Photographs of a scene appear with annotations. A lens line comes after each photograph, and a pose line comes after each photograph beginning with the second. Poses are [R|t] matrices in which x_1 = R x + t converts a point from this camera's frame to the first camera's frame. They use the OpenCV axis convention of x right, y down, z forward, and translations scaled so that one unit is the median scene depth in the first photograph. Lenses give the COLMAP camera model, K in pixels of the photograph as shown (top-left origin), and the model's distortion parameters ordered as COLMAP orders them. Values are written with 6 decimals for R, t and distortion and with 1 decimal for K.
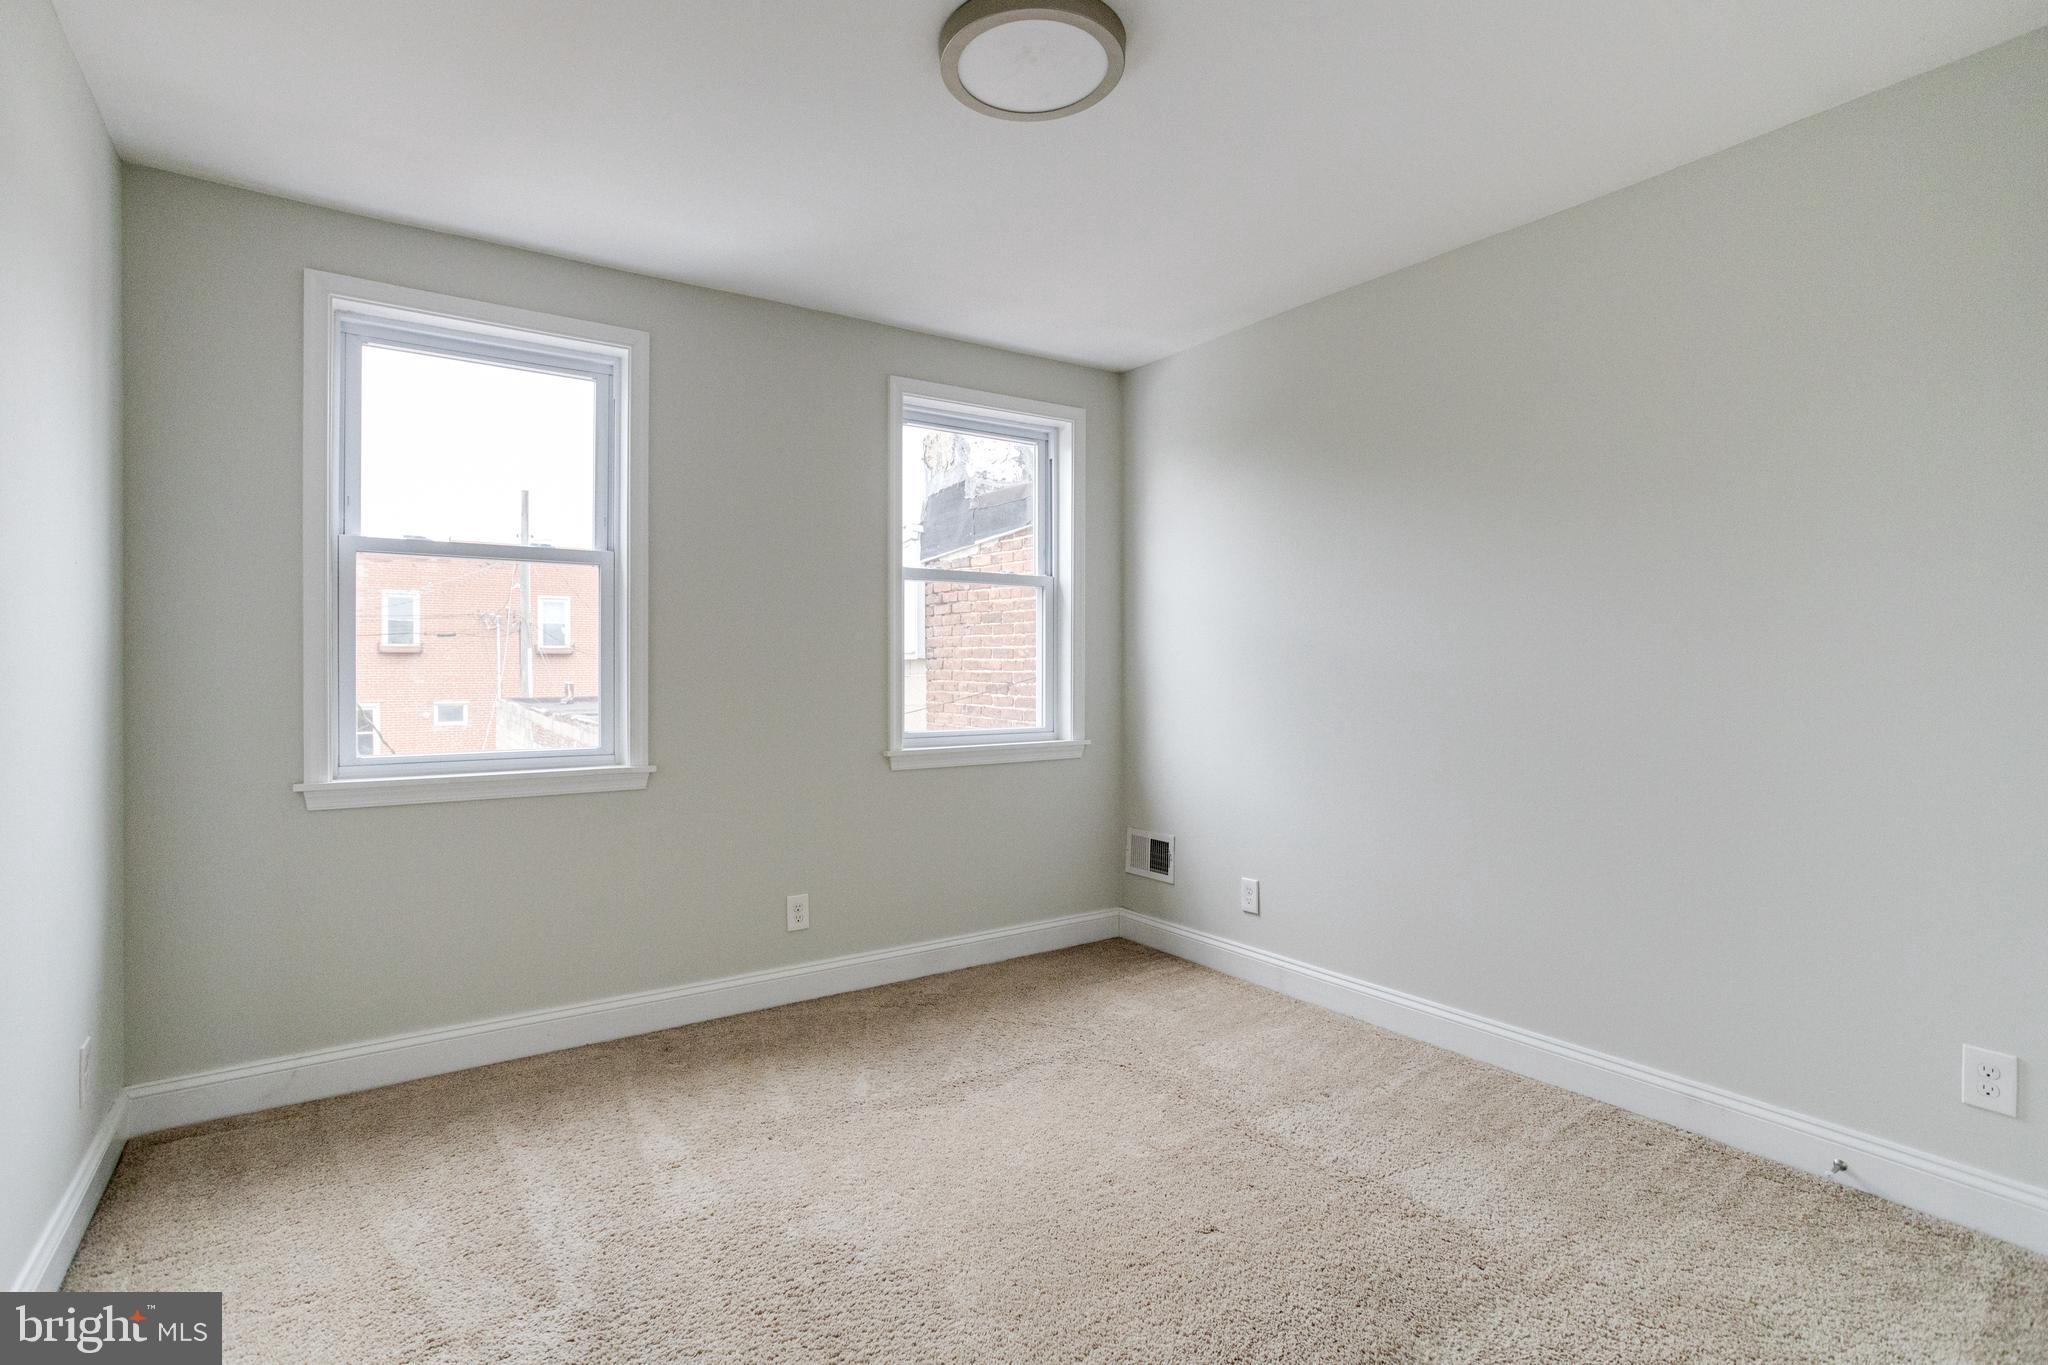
lens RADIAL K [[987.6, 0, 1017.5], [0, 987.6, 669.6], [0, 0, 1]] dist [-0.040323, 0.022456]
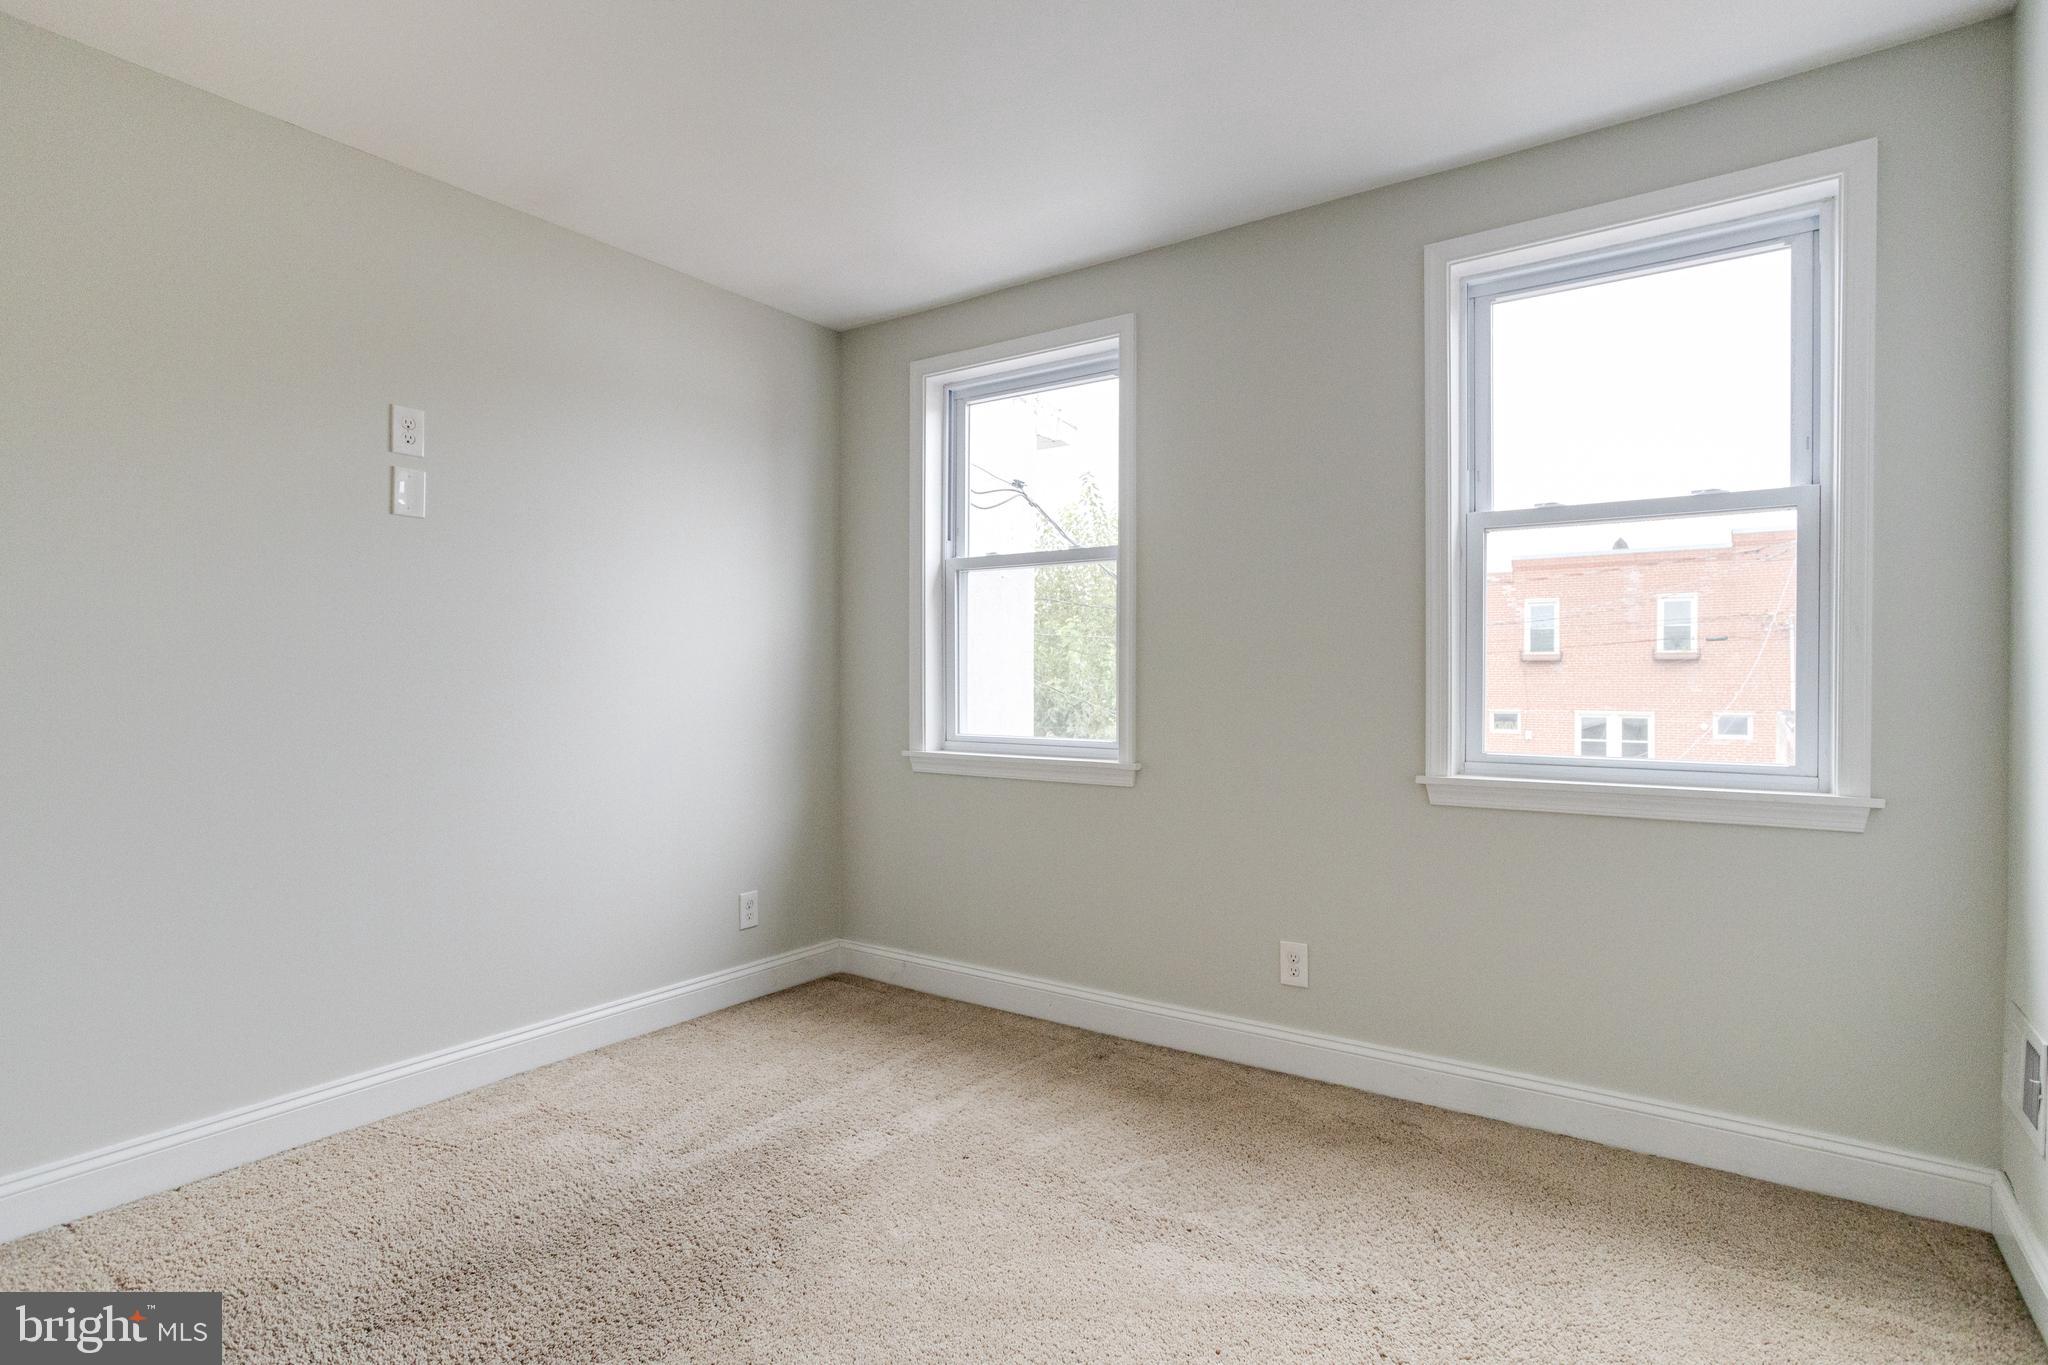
lens RADIAL K [[1011.4, 0, 1024.0], [0, 1011.4, 682.5], [0, 0, 1]] dist [-0.046151, 0.023433]
pose [[0.350913, 0.004462, -0.936397, 0.456136], [-0.004226, 0.999986, 0.003182, 0.014910], [0.936399, 0.002841, 0.350927, 0.491946]]
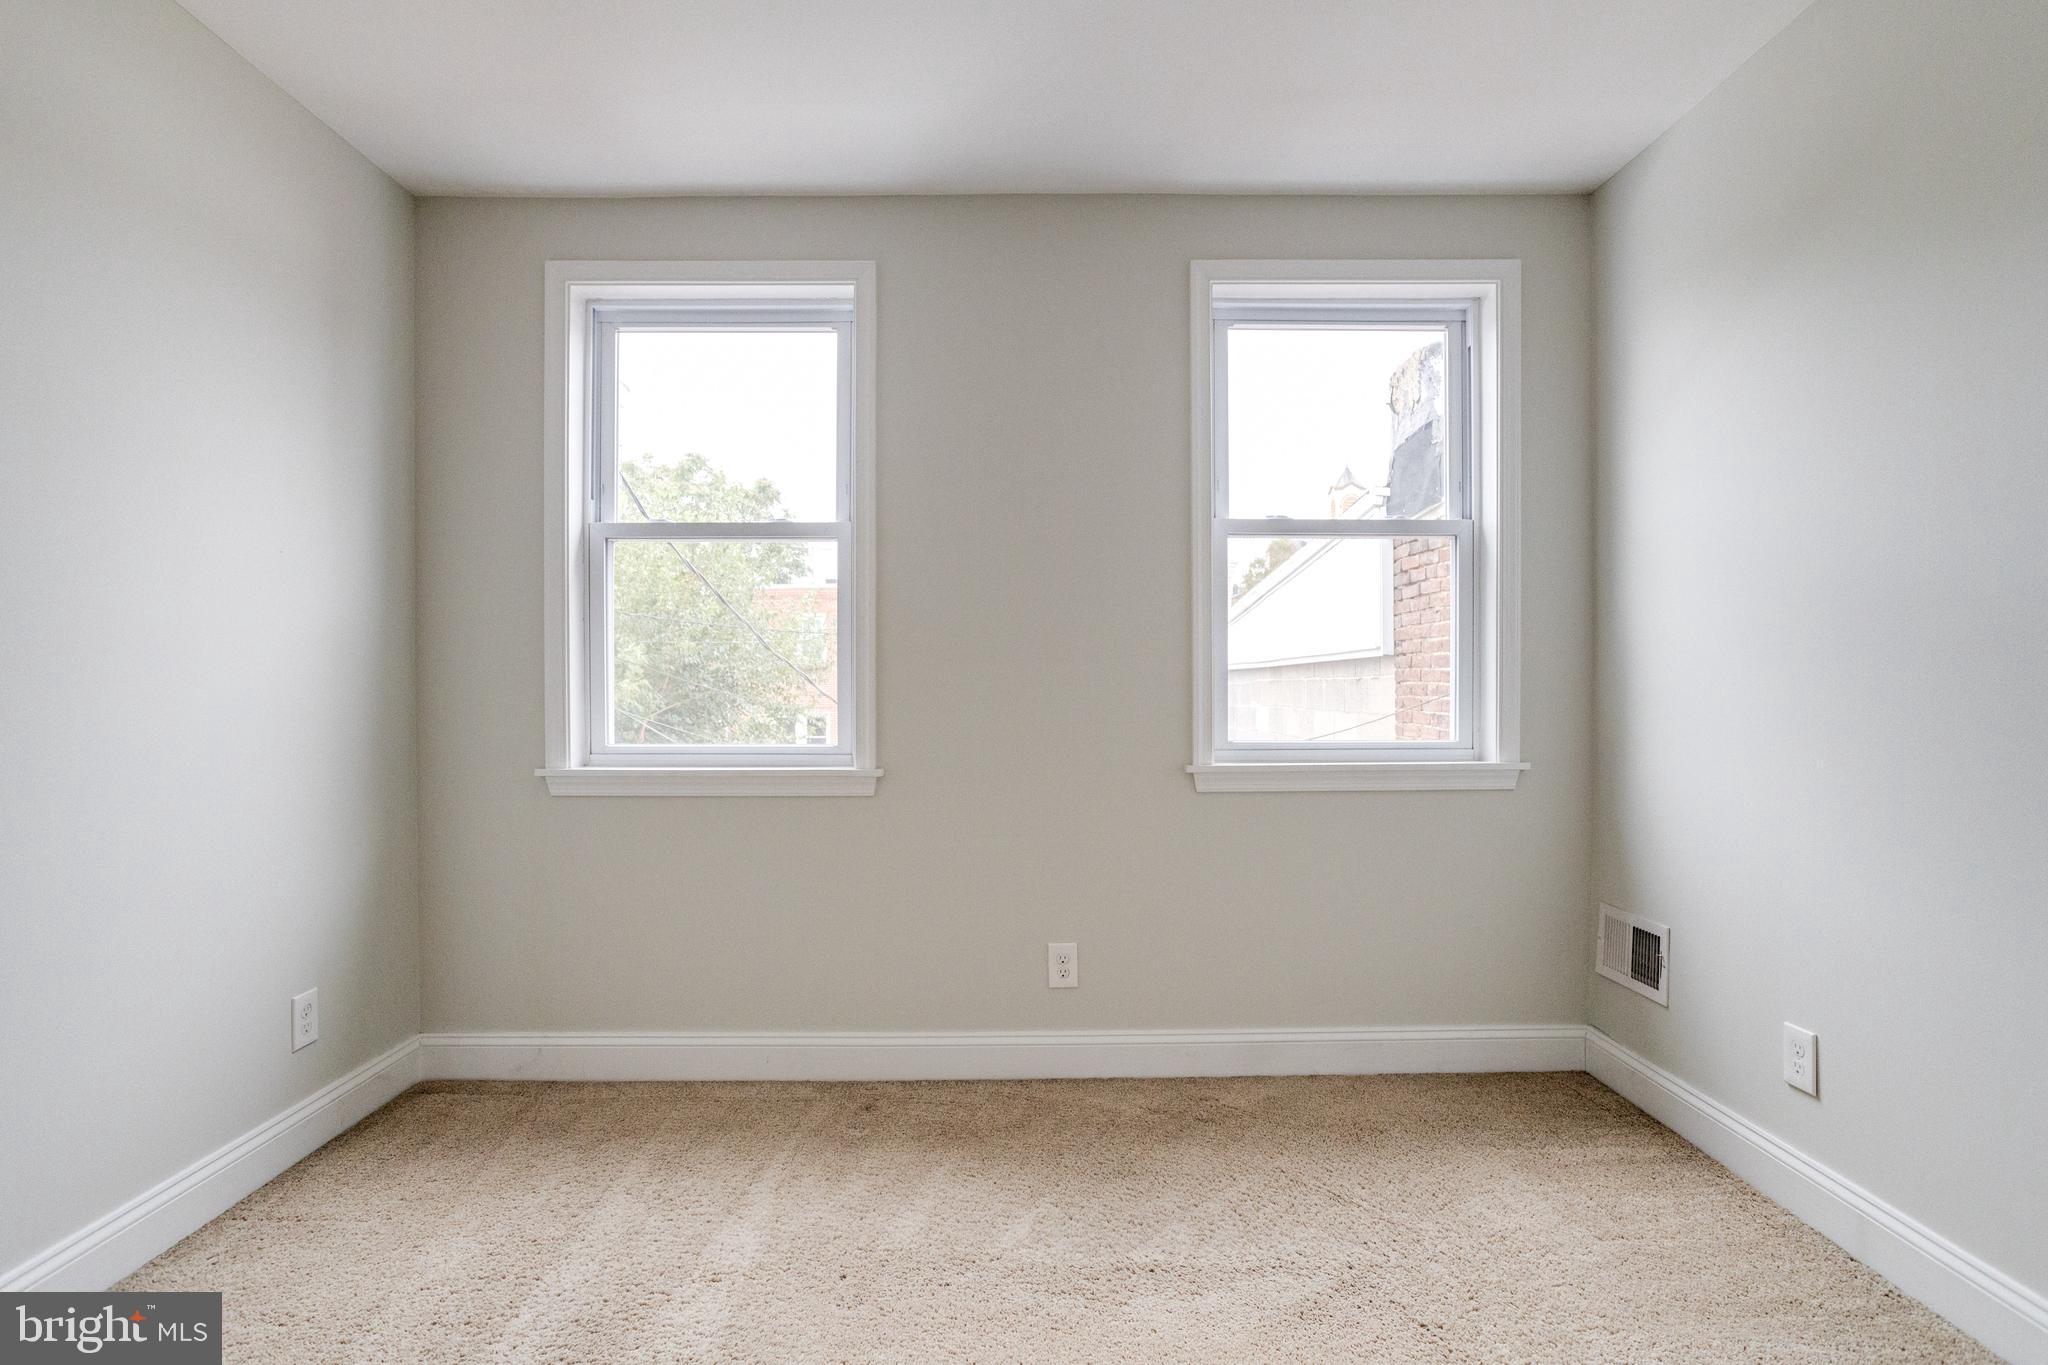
lens RADIAL K [[990.9, 0, 1022.4], [0, 990.9, 688.3], [0, 0, 1]] dist [-0.051068, 0.031481]
pose [[0.828072, 0.001677, -0.560619, 0.186909], [0.000744, 0.999991, 0.004090, 0.022114], [0.560621, -0.003804, 0.828064, 0.321737]]
